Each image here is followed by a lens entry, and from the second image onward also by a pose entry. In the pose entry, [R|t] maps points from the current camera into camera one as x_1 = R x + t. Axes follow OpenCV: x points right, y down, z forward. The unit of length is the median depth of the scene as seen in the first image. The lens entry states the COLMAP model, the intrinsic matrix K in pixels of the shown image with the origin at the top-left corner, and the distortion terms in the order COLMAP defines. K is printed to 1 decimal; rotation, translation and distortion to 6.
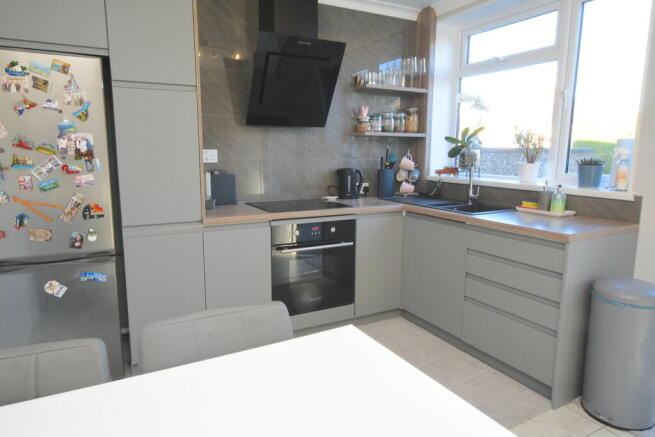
lens RADIAL K [[424.2, 0, 327.5], [0, 424.2, 218.5], [0, 0, 1]] dist [-0.000192, 0.003969]
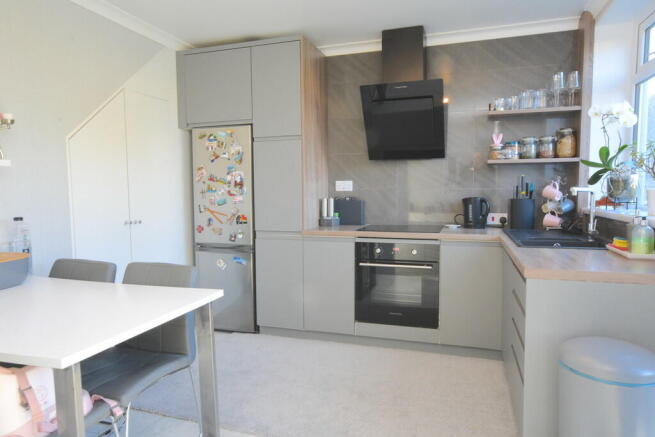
lens RADIAL K [[424.2, 0, 327.5], [0, 424.2, 218.5], [0, 0, 1]] dist [-0.000192, 0.003969]
pose [[0.691474, 0.040589, -0.721260, 0.698454], [-0.105641, 0.993368, -0.045376, 0.015433], [0.714635, 0.107571, 0.691176, 0.105261]]
